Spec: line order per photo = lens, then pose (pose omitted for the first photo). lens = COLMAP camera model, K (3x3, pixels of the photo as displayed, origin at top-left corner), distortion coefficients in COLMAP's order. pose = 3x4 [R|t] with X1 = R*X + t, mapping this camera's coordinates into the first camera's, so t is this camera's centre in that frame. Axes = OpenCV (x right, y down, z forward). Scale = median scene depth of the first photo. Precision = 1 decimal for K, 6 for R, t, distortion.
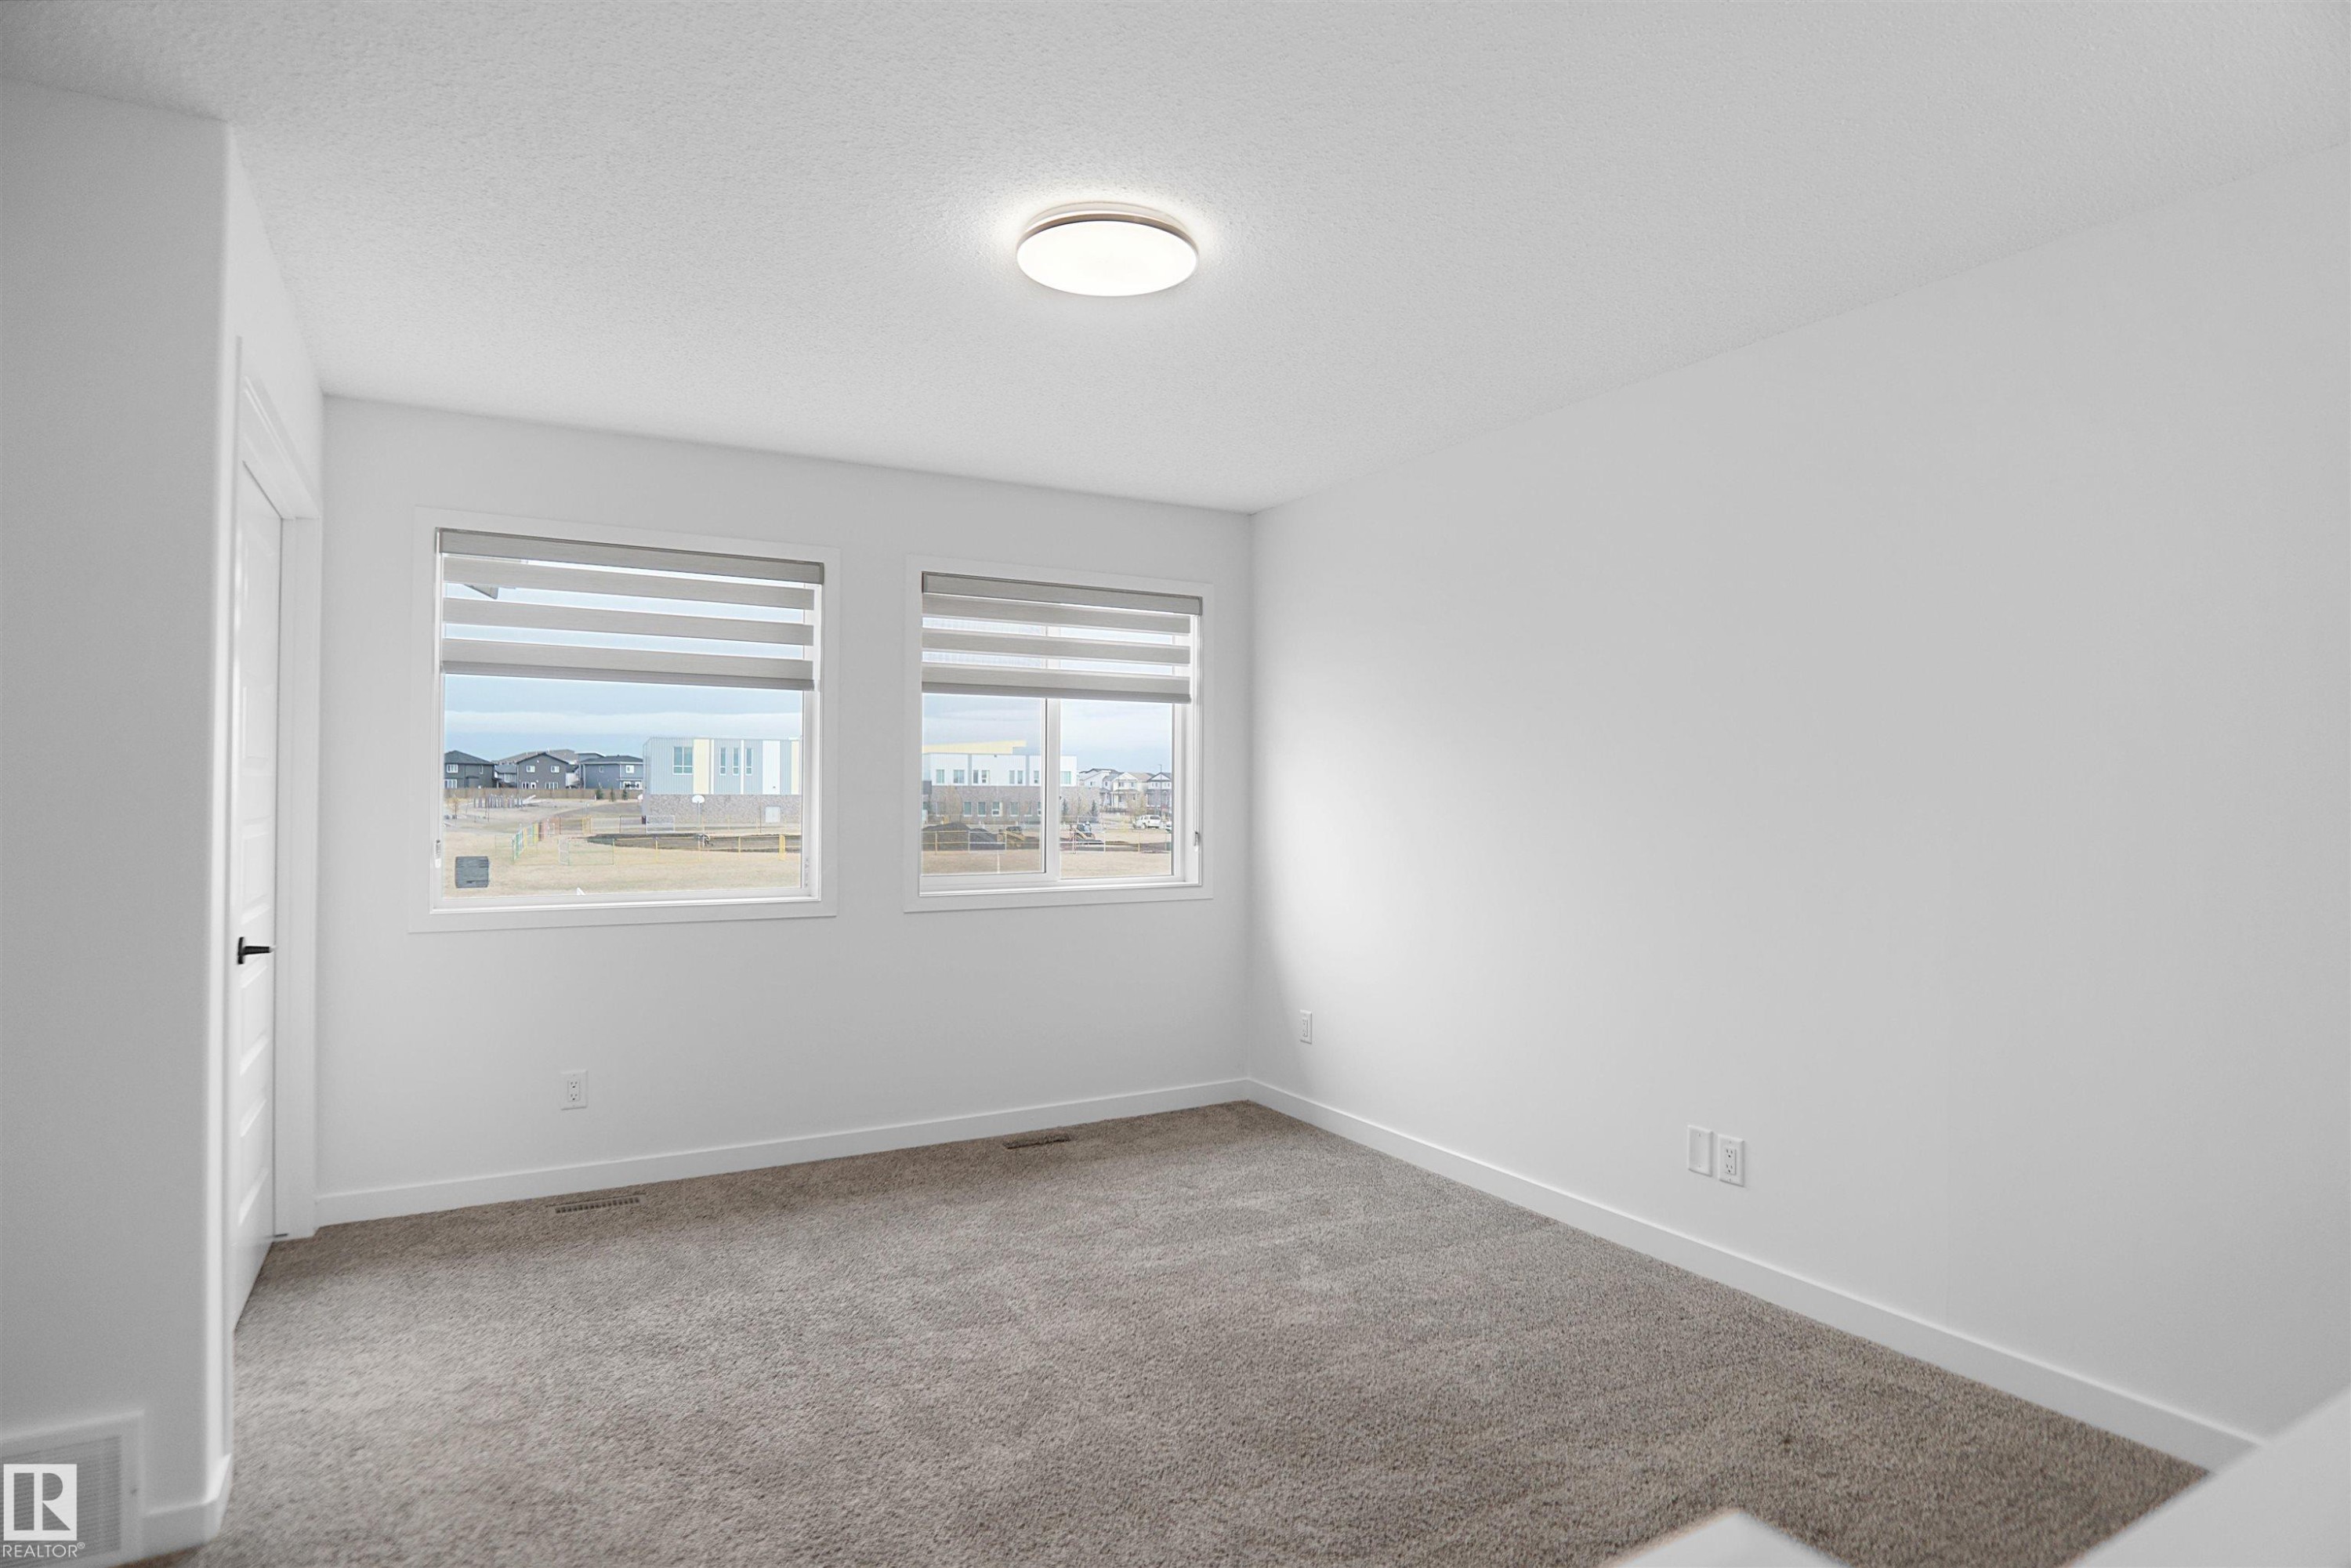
lens RADIAL K [[1276.0, 0, 1191.0], [0, 1276.0, 778.6], [0, 0, 1]] dist [-0.030809, 0.008025]
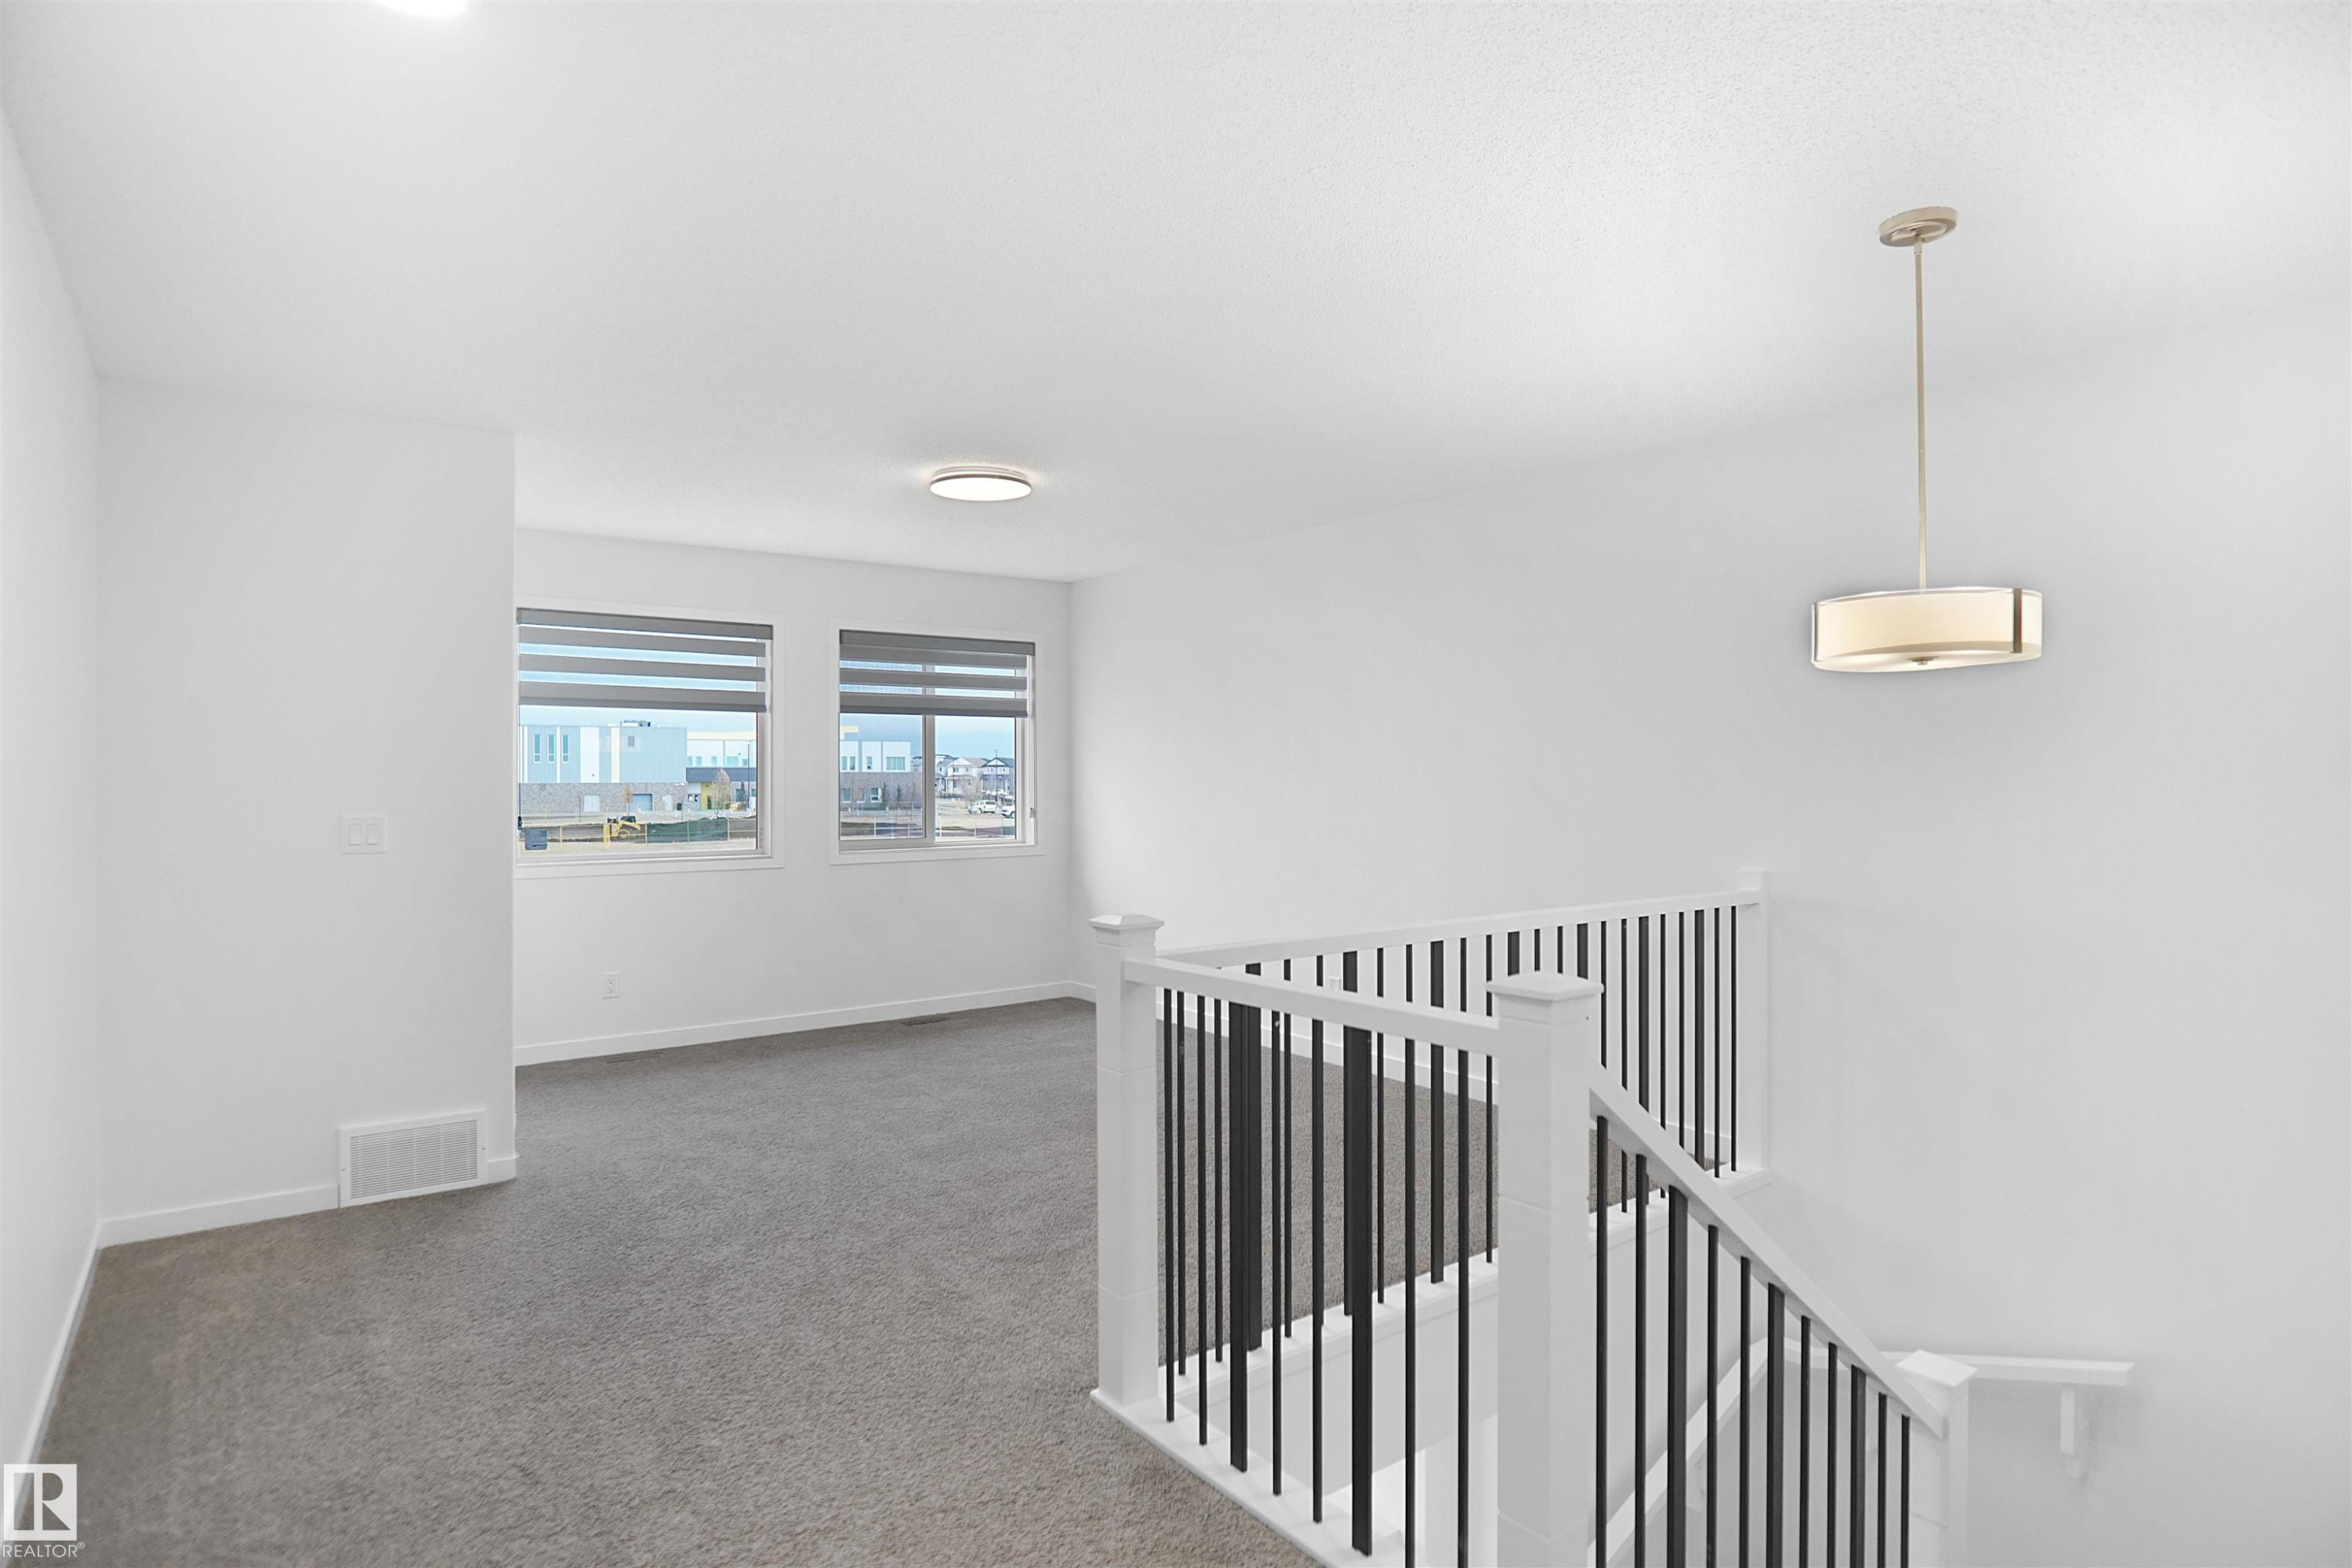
lens RADIAL K [[1276.6, 0, 1184.6], [0, 1276.6, 780.3], [0, 0, 1]] dist [-0.030809, 0.008025]
pose [[0.992413, -0.007526, 0.122721, -0.001731], [0.005845, 0.999884, 0.014053, -0.007934], [-0.122812, -0.013229, 0.992342, -0.408038]]
